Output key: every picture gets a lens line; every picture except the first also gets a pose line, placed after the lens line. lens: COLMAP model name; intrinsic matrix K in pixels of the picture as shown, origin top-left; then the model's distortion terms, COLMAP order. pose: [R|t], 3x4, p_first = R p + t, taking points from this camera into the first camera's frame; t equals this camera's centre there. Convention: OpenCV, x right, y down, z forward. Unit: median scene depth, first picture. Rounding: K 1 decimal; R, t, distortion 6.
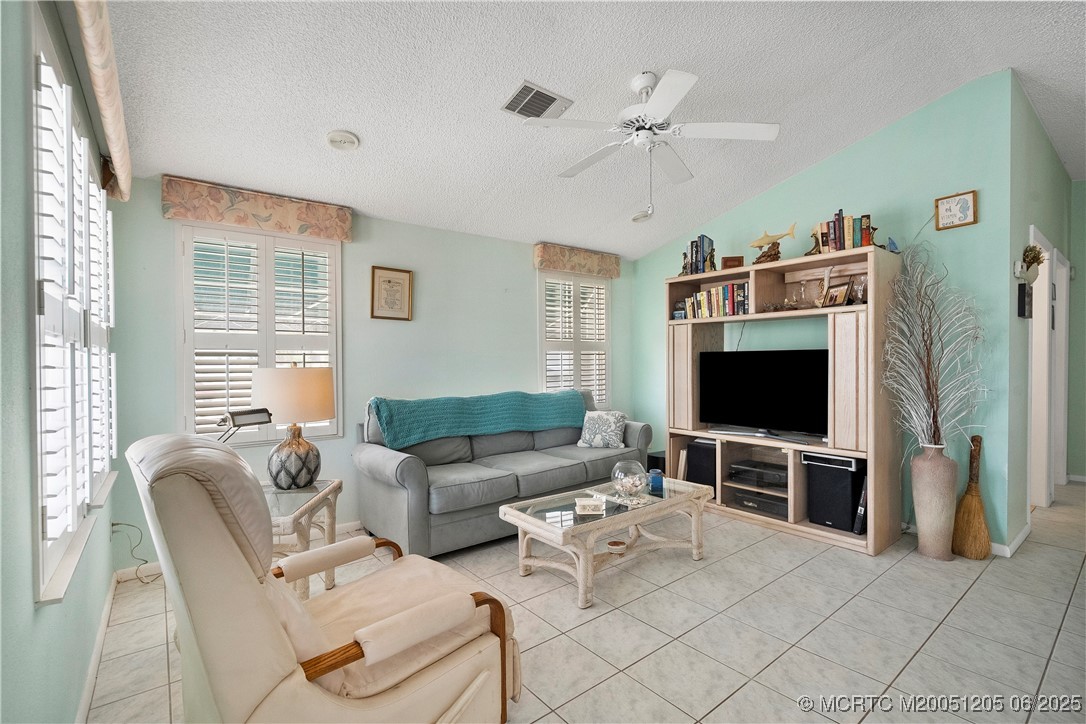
lens RADIAL K [[489.6, 0, 546.4], [0, 489.6, 366.1], [0, 0, 1]] dist [-0.002312, 0.001092]
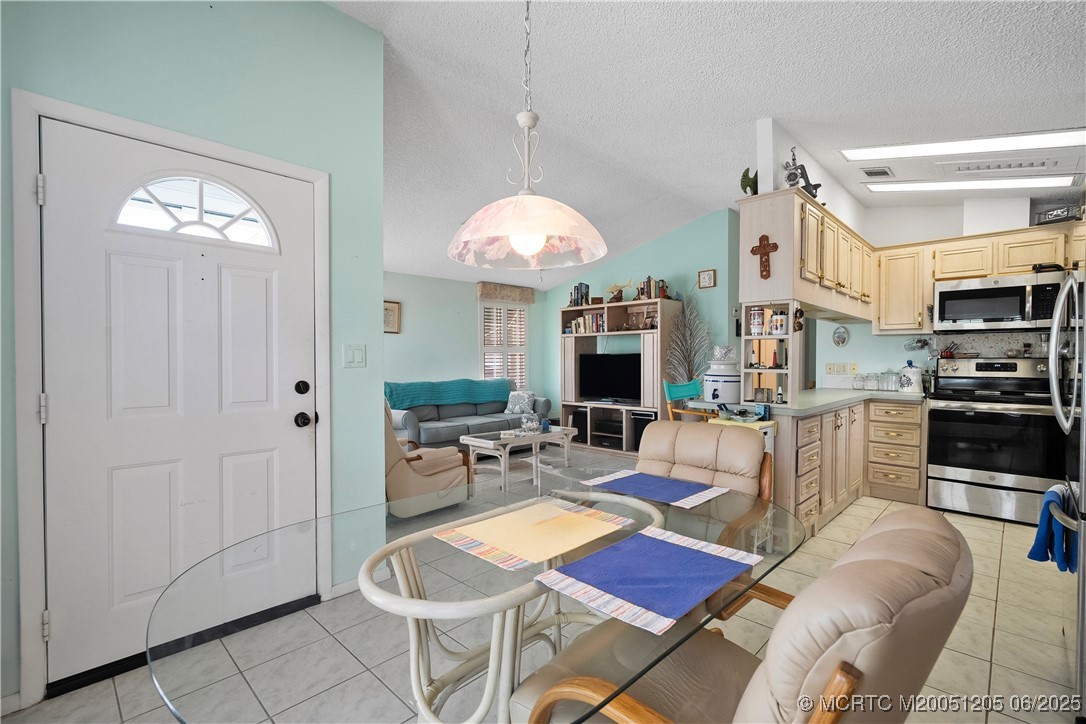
lens RADIAL K [[489.6, 0, 546.4], [0, 489.6, 366.1], [0, 0, 1]] dist [-0.002312, 0.001092]
pose [[0.991864, 0.001854, 0.127285, -0.004281], [-0.001787, 0.999998, -0.000641, 0.013096], [-0.127286, 0.000408, 0.991866, -0.636347]]
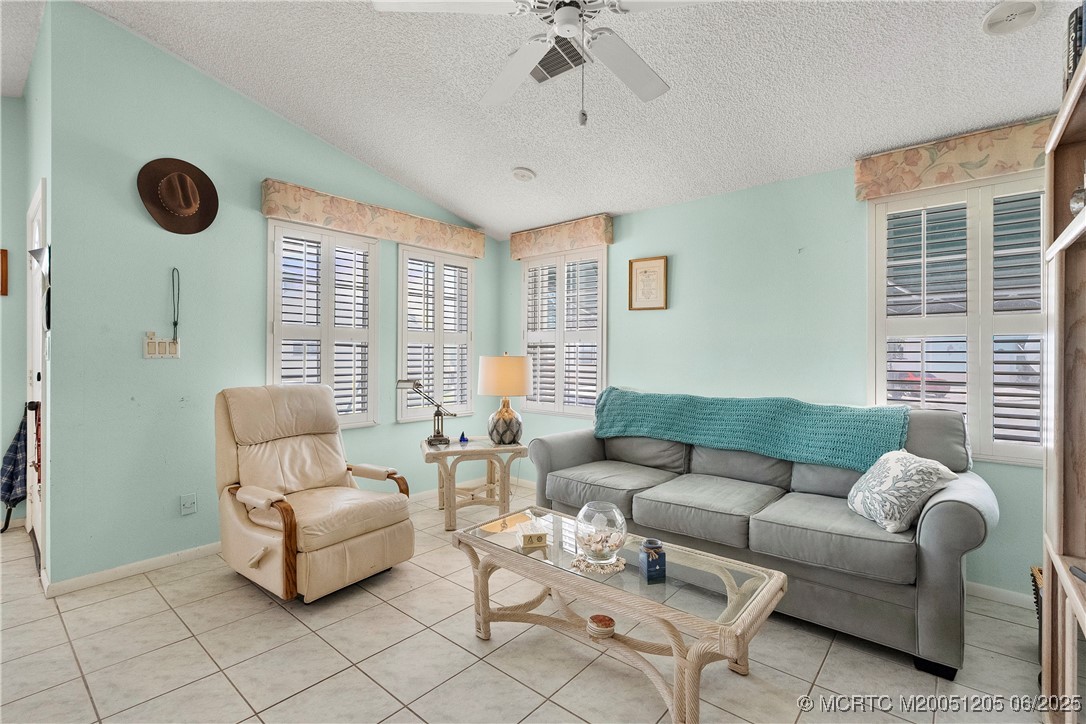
lens RADIAL K [[496.6, 0, 544.9], [0, 496.6, 353.2], [0, 0, 1]] dist [-0.001341, 0.000261]
pose [[0.191113, 0.006463, -0.981547, 0.605574], [-0.016914, 0.999852, 0.003290, -0.008051], [0.981422, 0.015973, 0.191194, 0.590364]]
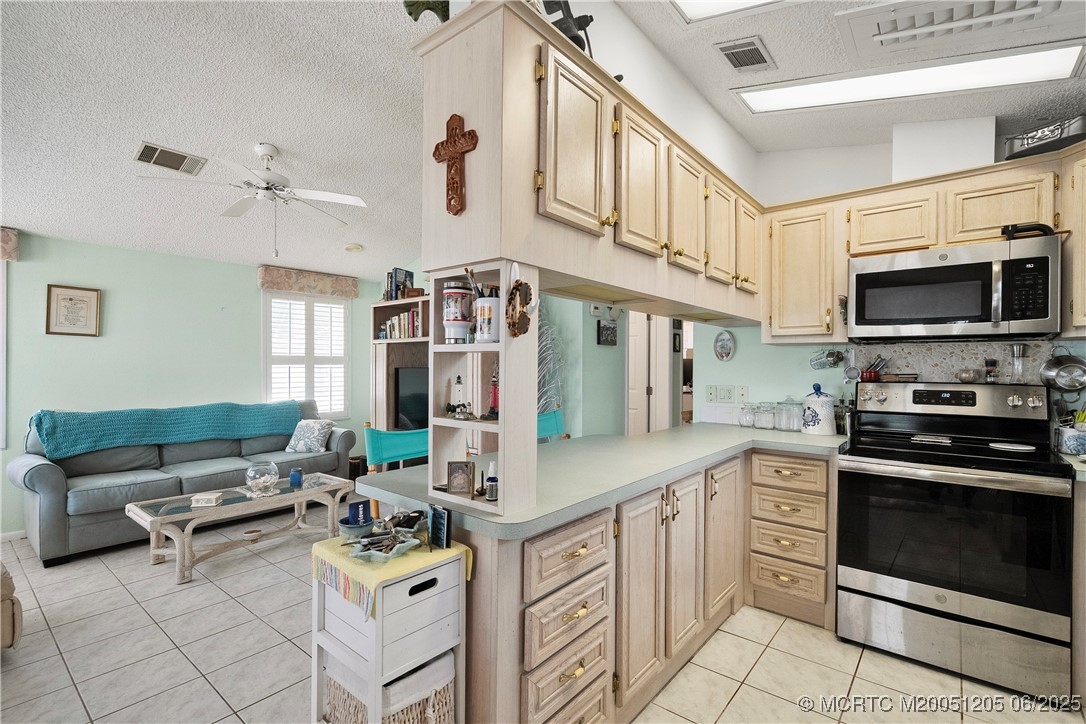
lens RADIAL K [[499.9, 0, 546.7], [0, 499.9, 366.2], [0, 0, 1]] dist [-0.002005, 0.000593]
pose [[0.977708, 0.007044, 0.209851, 0.438210], [-0.004126, 0.999889, -0.014341, -0.017389], [-0.209928, 0.013155, 0.977628, -0.250813]]
